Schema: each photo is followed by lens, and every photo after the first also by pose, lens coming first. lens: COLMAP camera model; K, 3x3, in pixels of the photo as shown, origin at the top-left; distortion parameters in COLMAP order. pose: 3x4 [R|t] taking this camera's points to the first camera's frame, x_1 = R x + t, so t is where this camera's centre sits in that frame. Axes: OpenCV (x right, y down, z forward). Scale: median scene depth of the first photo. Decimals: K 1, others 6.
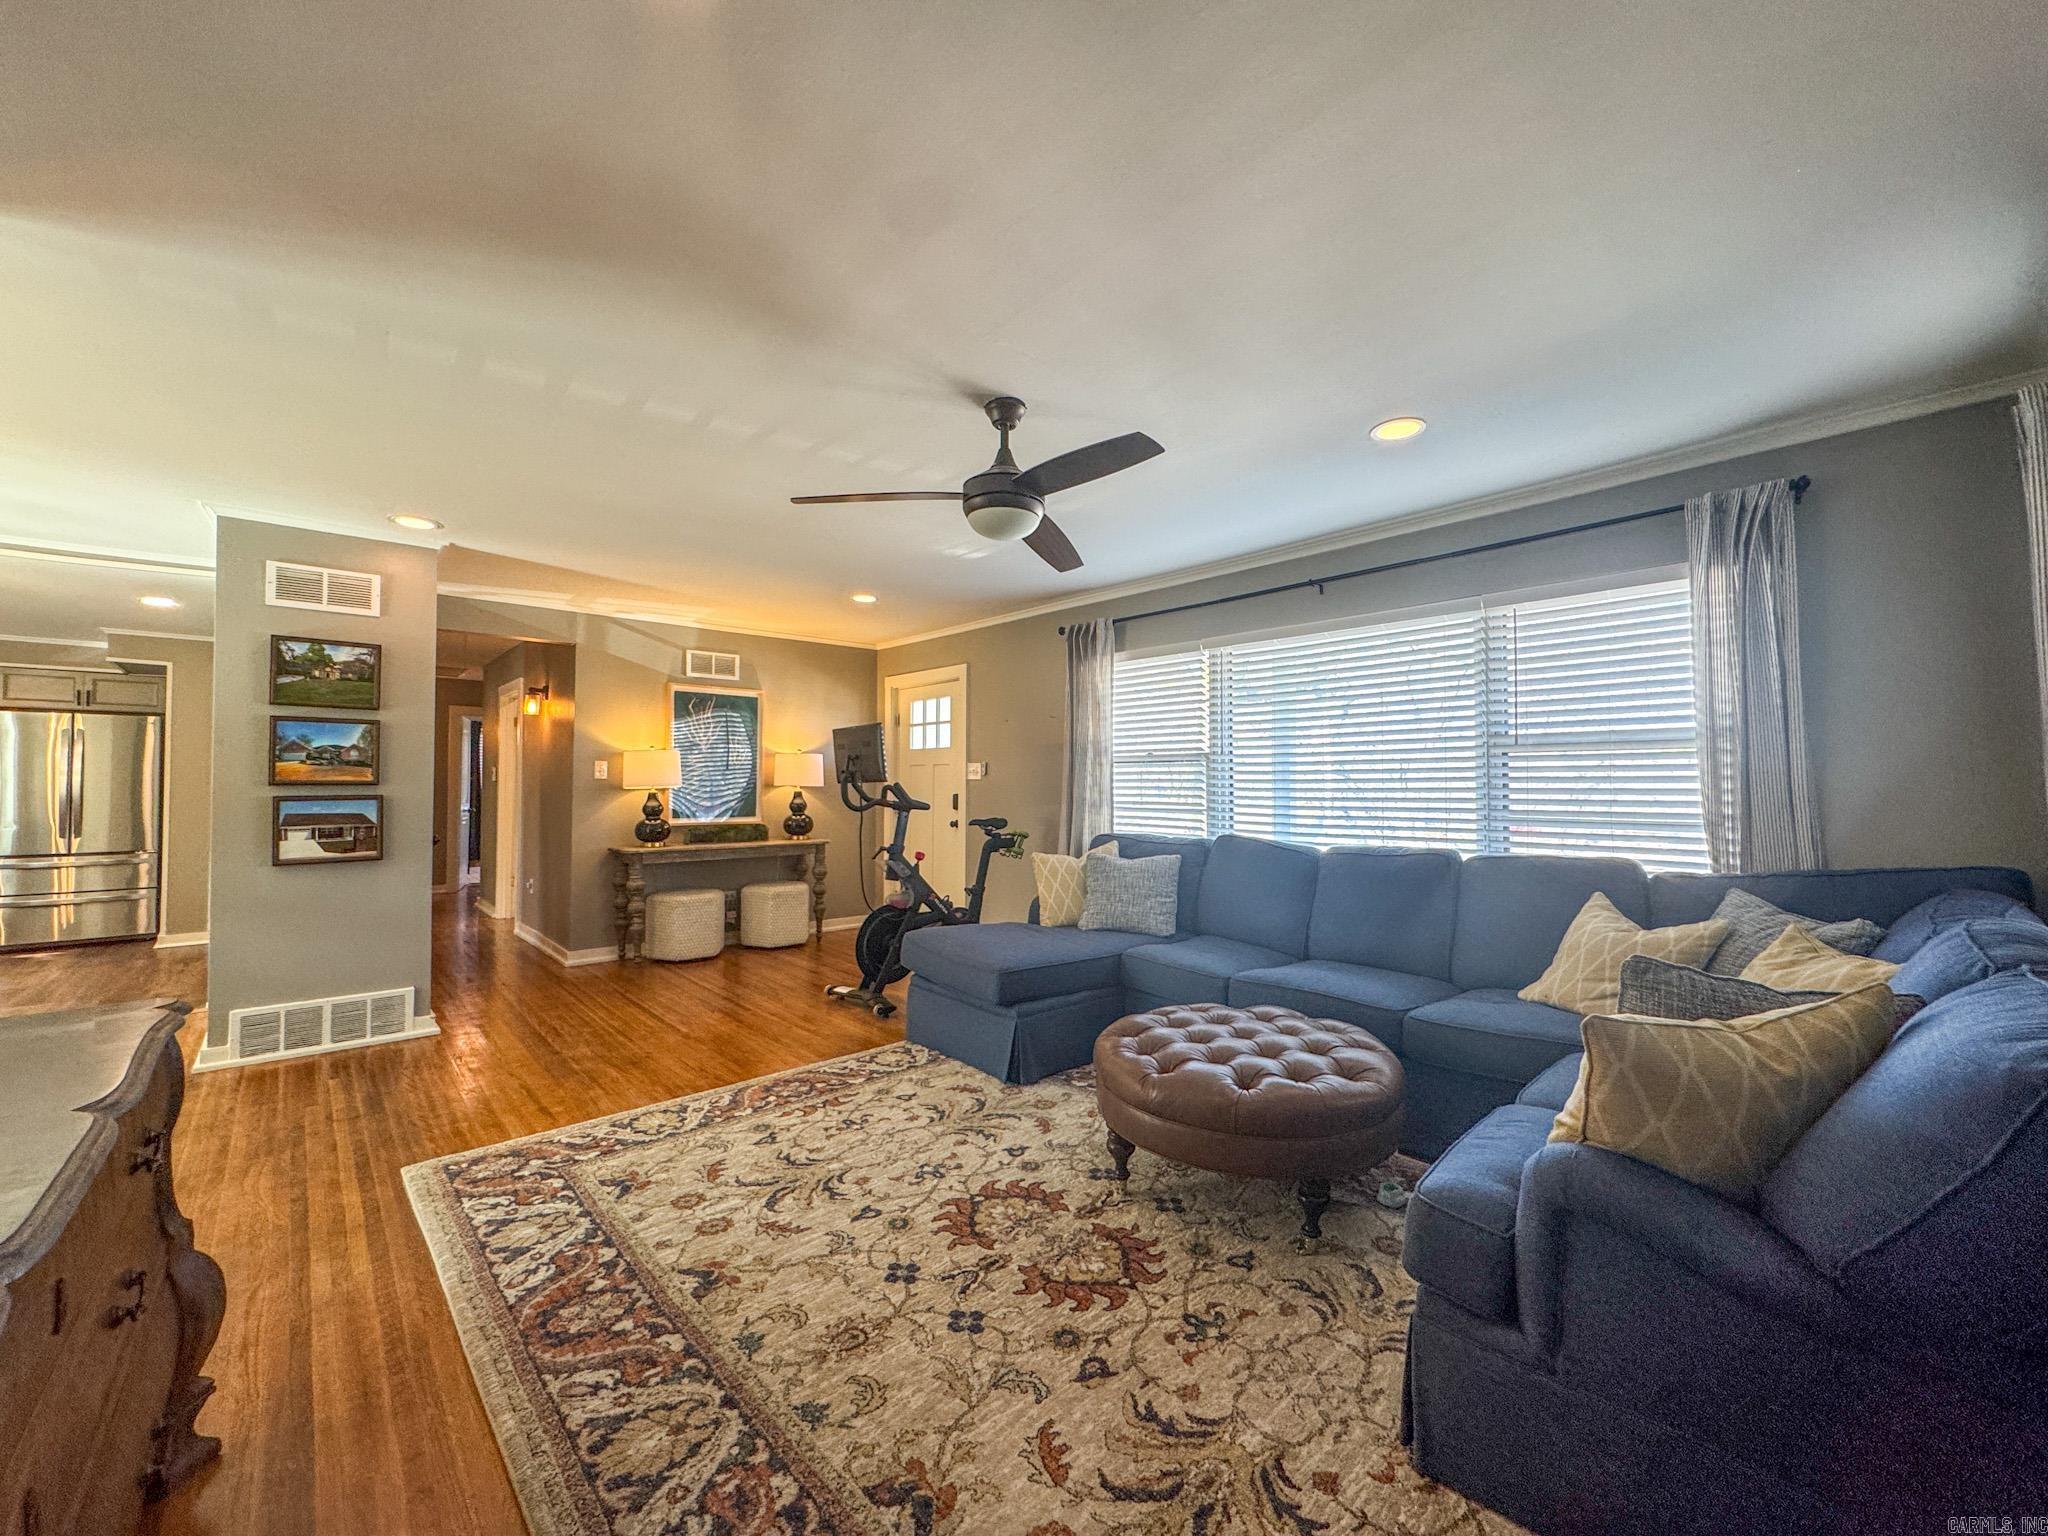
lens RADIAL K [[817.1, 0, 1024.4], [0, 817.1, 768.2], [0, 0, 1]] dist [-0.001171, -0.000032]
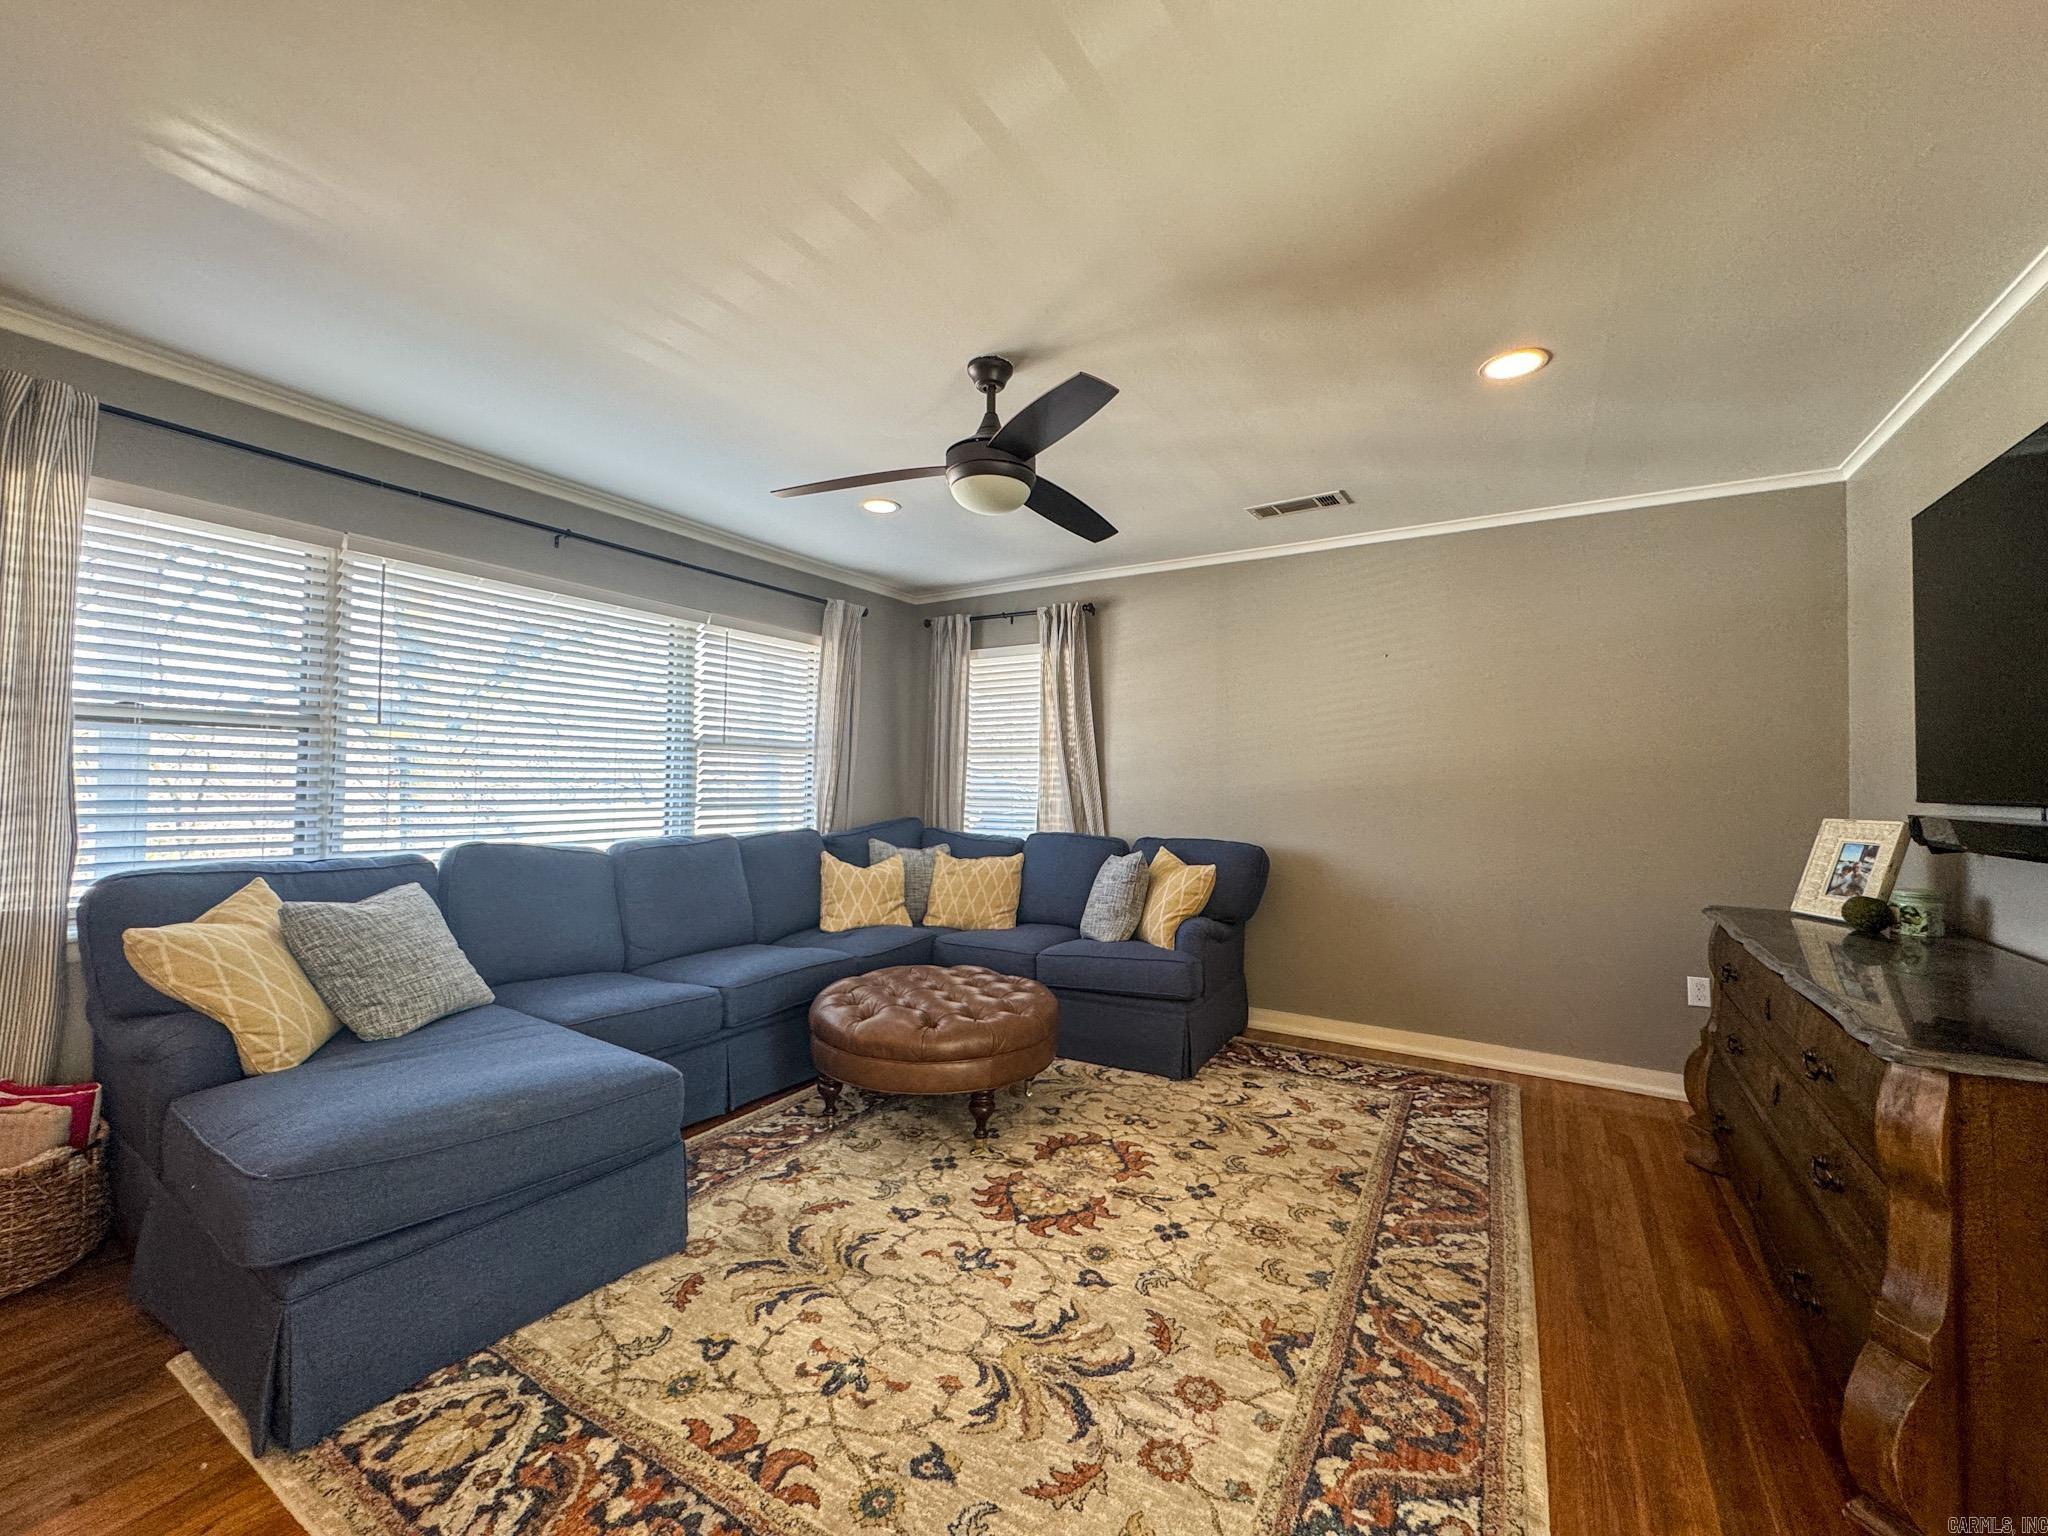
lens RADIAL K [[817.1, 0, 1029.7], [0, 817.1, 768.0], [0, 0, 1]] dist [-0.001171, -0.000032]
pose [[-0.291239, 0.012936, 0.956563, -0.744543], [-0.035072, 0.999092, -0.024189, 0.022134], [-0.956007, -0.040593, -0.290521, 0.990594]]
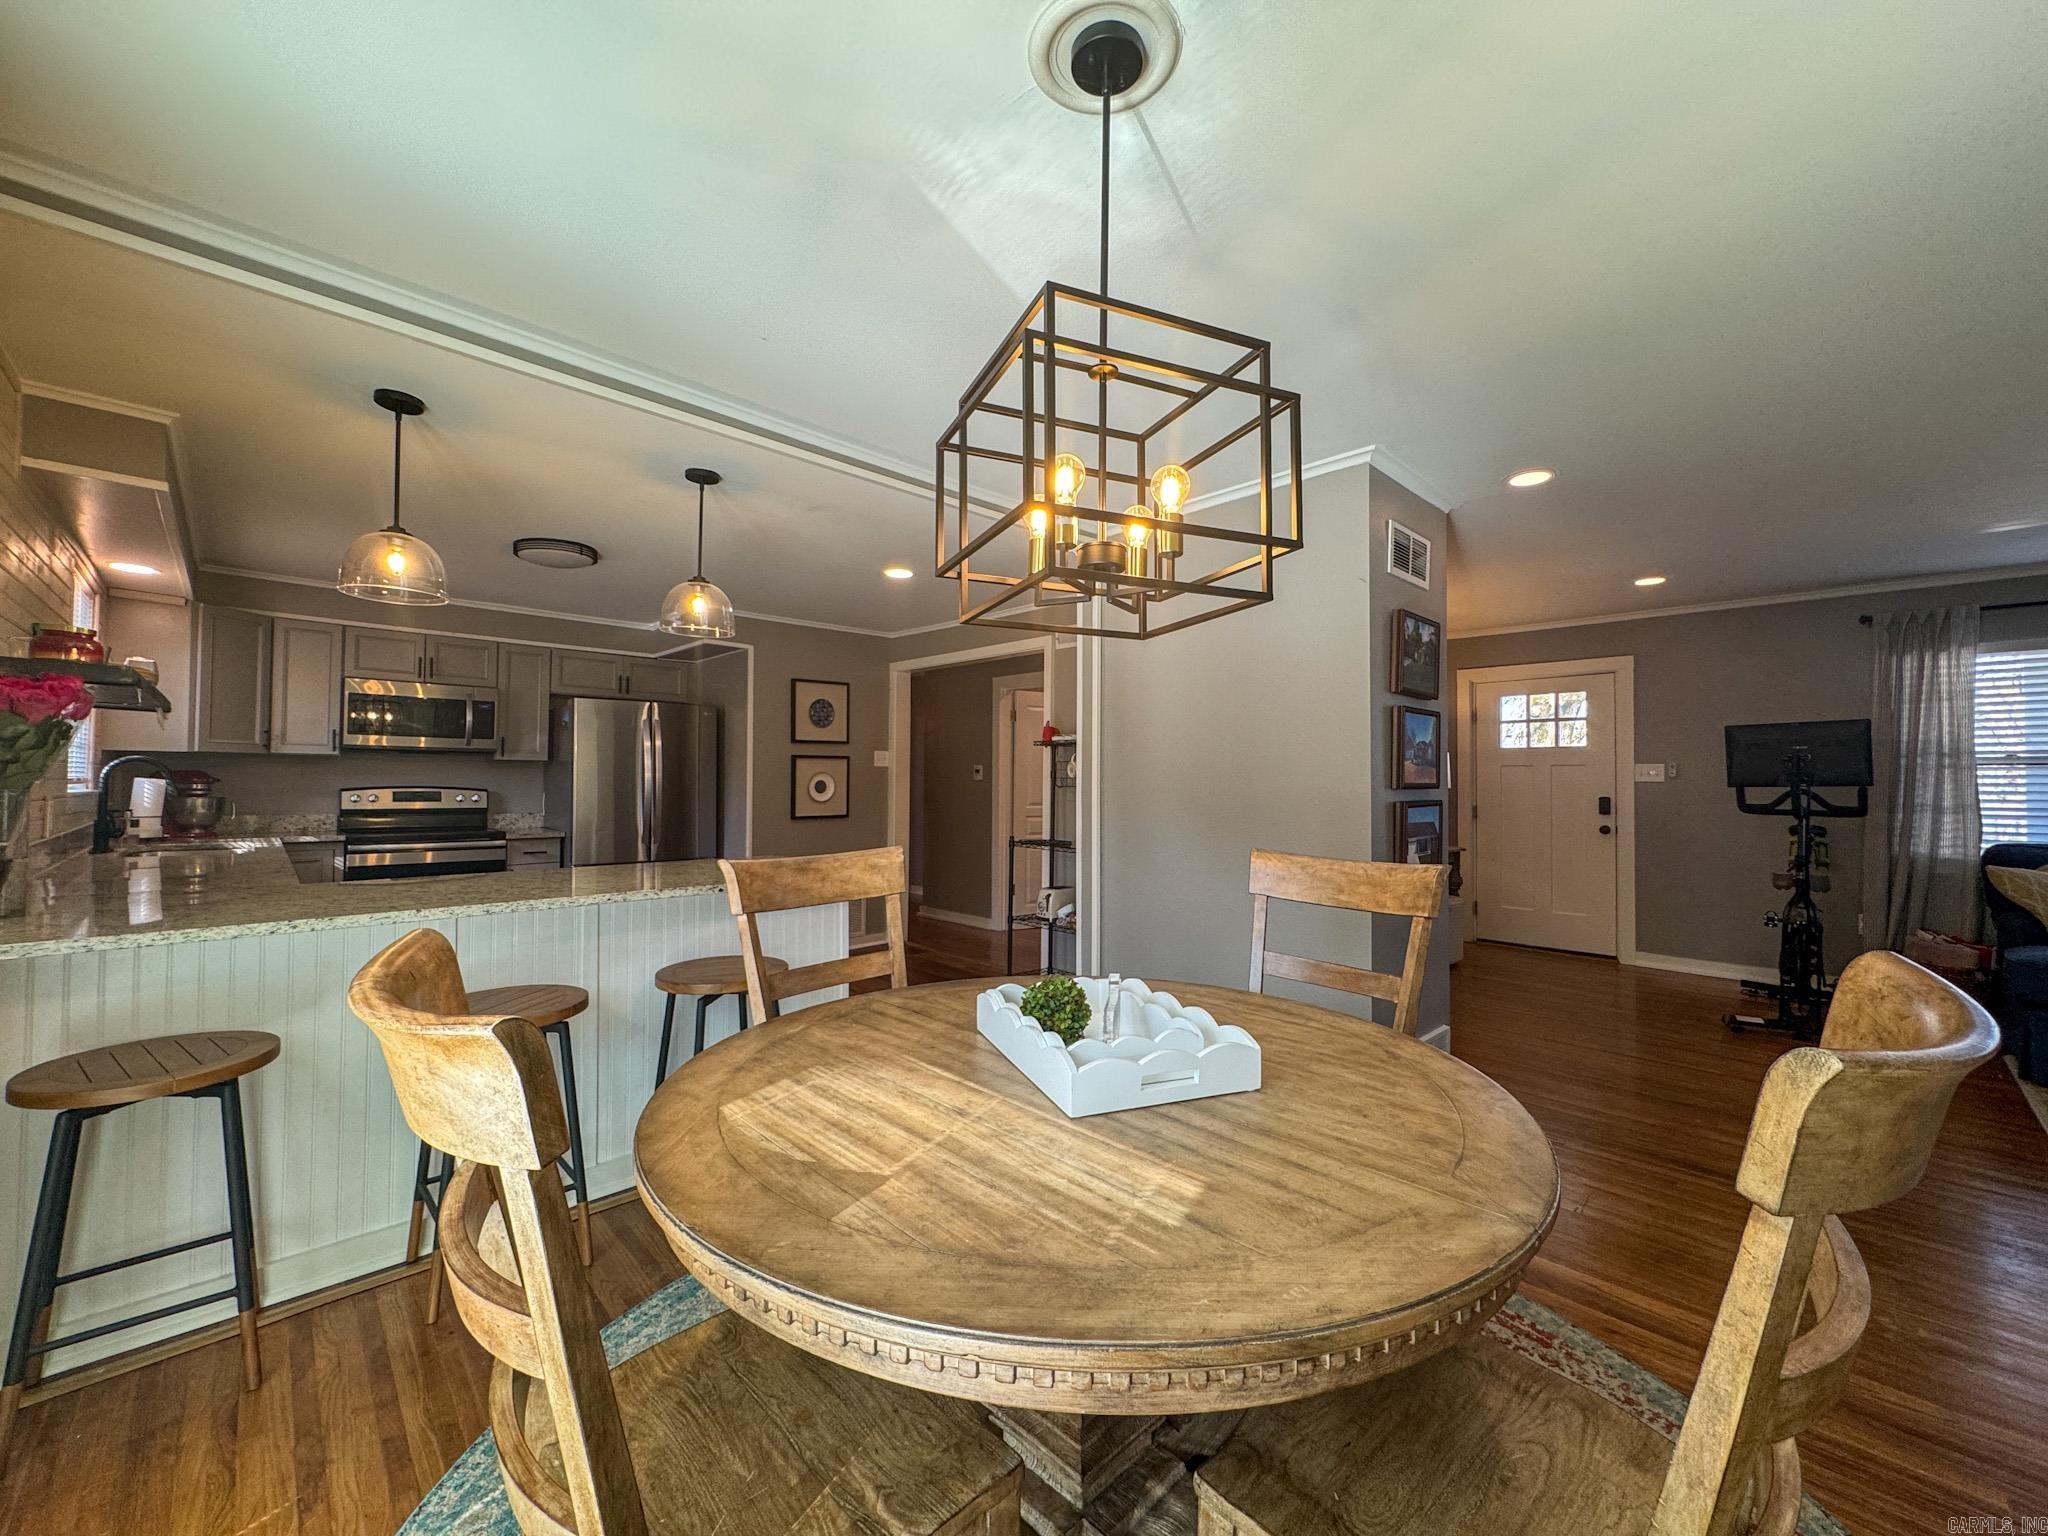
lens RADIAL K [[817.1, 0, 1023.6], [0, 817.1, 767.4], [0, 0, 1]] dist [-0.001171, -0.000032]
pose [[0.999306, 0.003010, 0.037120, -1.547584], [-0.003021, 0.999995, 0.000251, -0.000756], [-0.037119, -0.000363, 0.999311, 0.214651]]
